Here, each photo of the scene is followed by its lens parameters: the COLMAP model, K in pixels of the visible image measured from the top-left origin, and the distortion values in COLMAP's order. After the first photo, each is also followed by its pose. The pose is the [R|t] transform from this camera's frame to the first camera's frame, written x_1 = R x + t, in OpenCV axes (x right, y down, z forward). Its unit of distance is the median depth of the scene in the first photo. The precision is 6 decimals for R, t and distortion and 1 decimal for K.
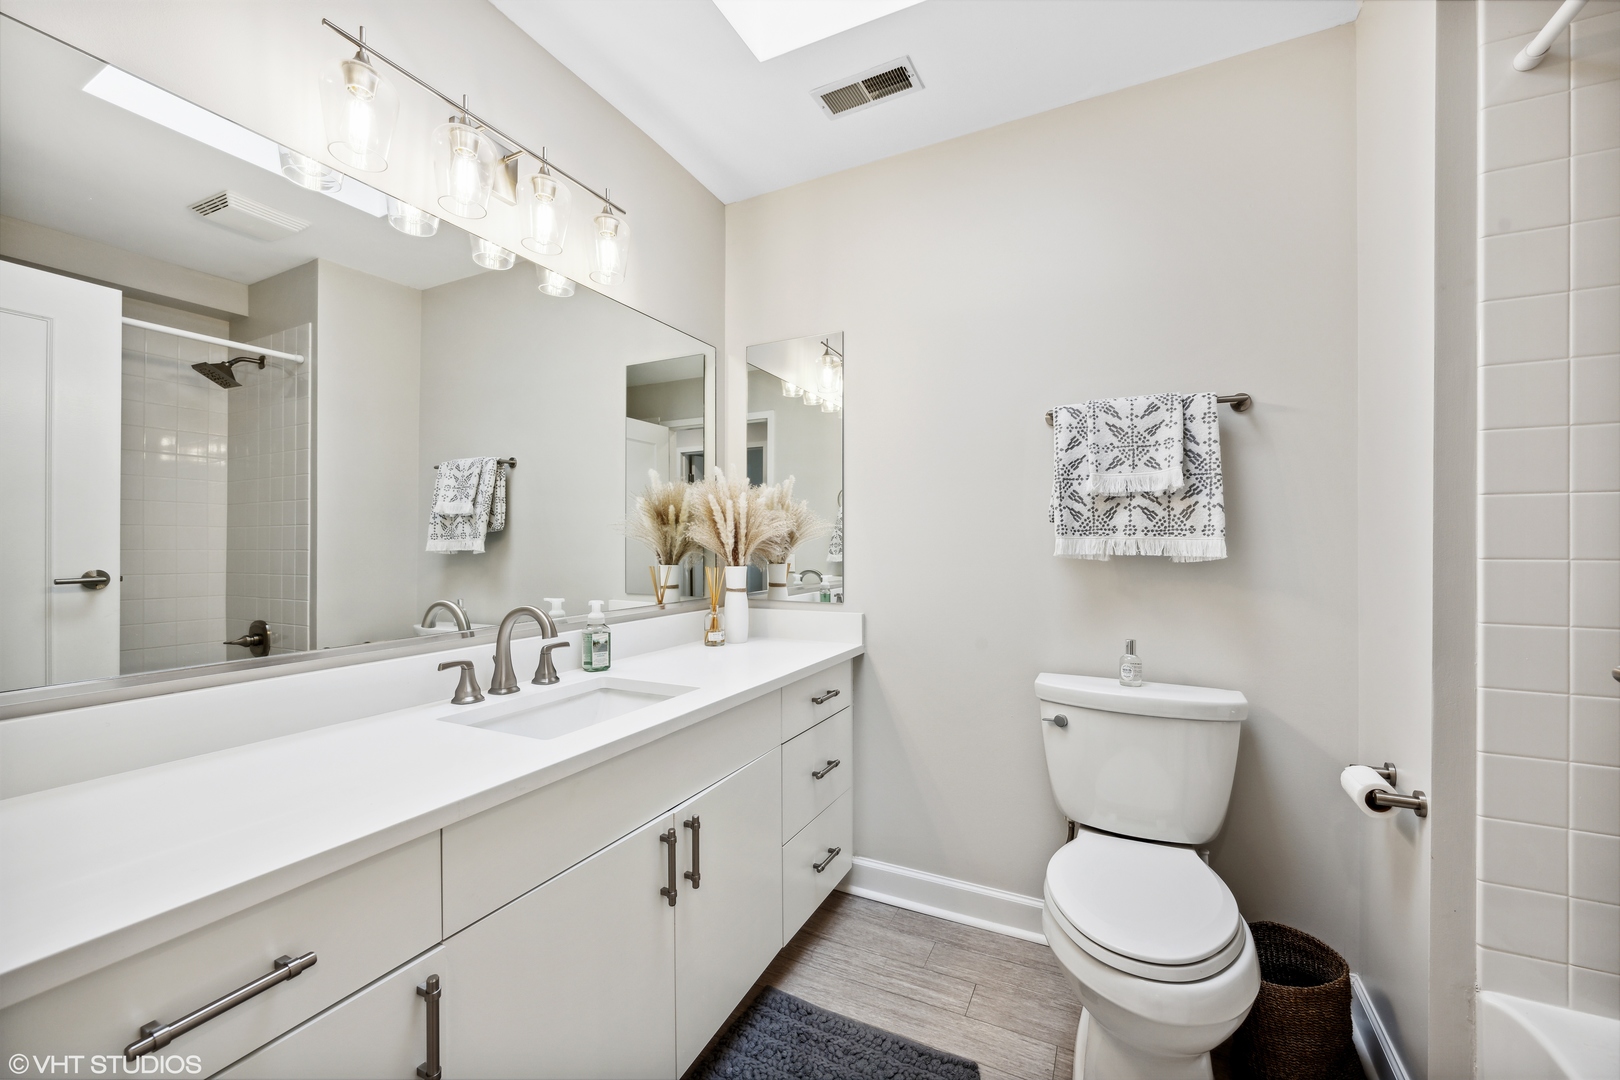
lens RADIAL K [[646.0, 0, 730.3], [0, 646.0, 582.7], [0, 0, 1]] dist [-0.001207, -0.000086]
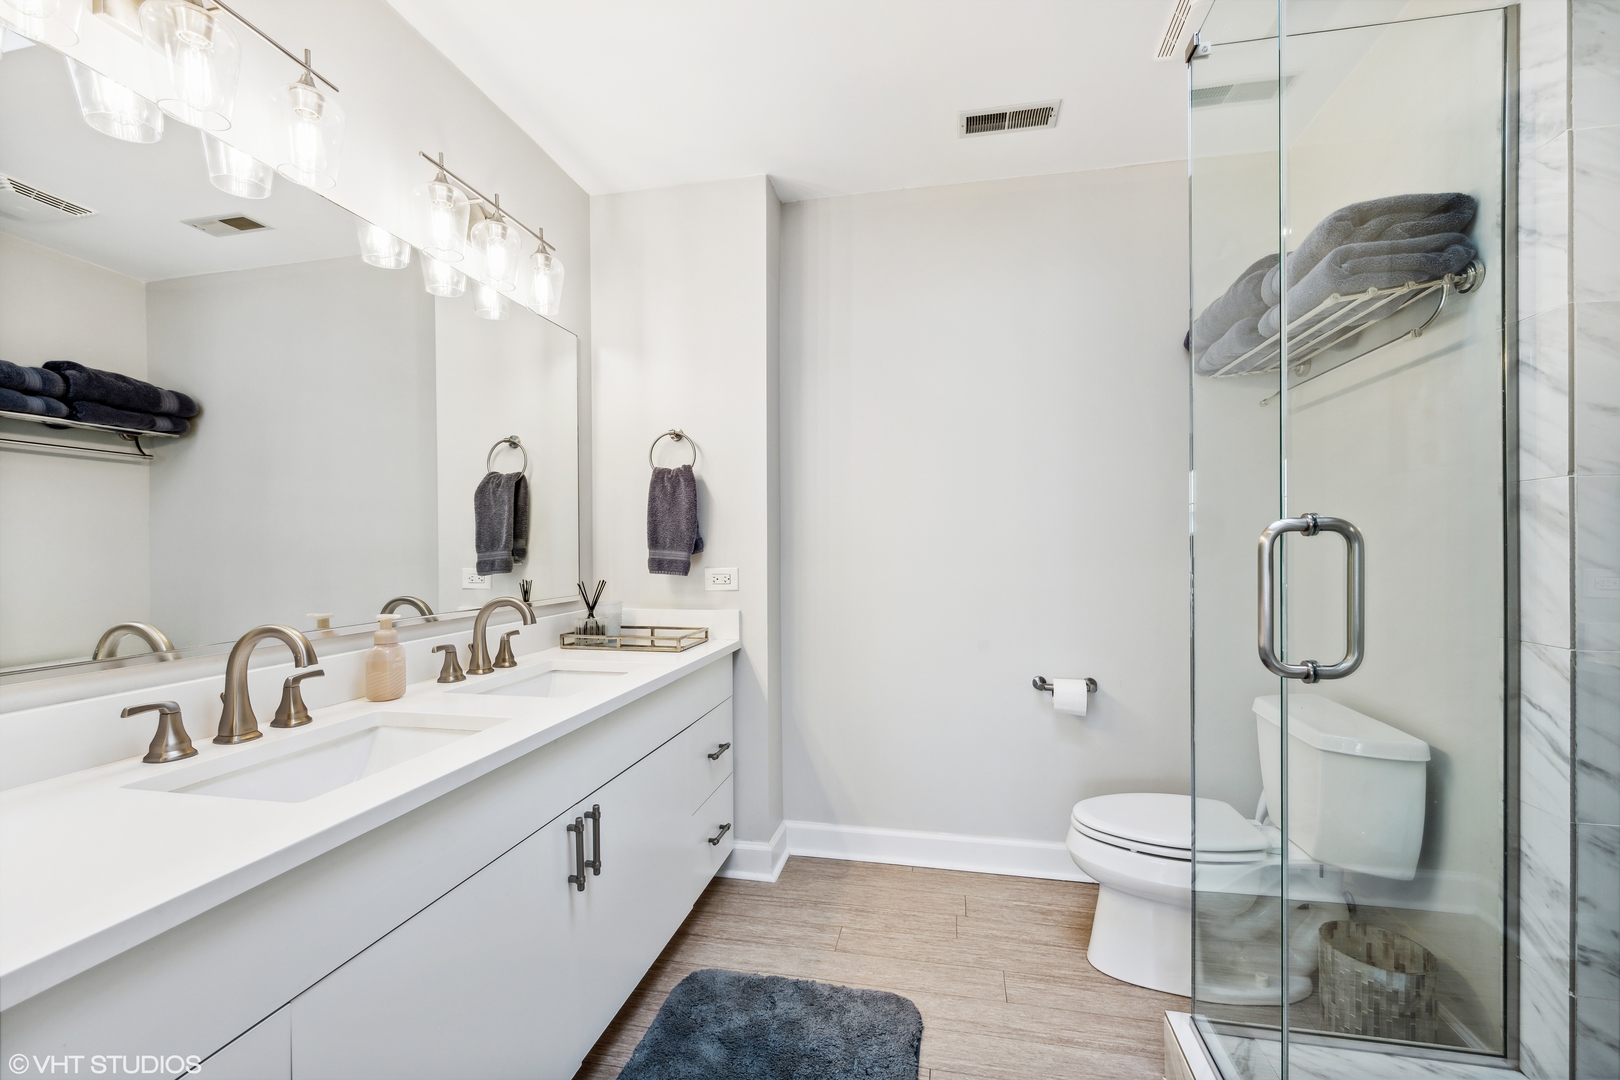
lens RADIAL K [[694.9, 0, 810.0], [0, 694.9, 542.3], [0, 0, 1]] dist [-0.000095, 0.000080]
pose [[0.938866, 0.007975, 0.344190, -0.112633], [0.014351, 0.997956, -0.062271, 0.011922], [-0.343983, 0.063403, 0.936833, -0.179469]]
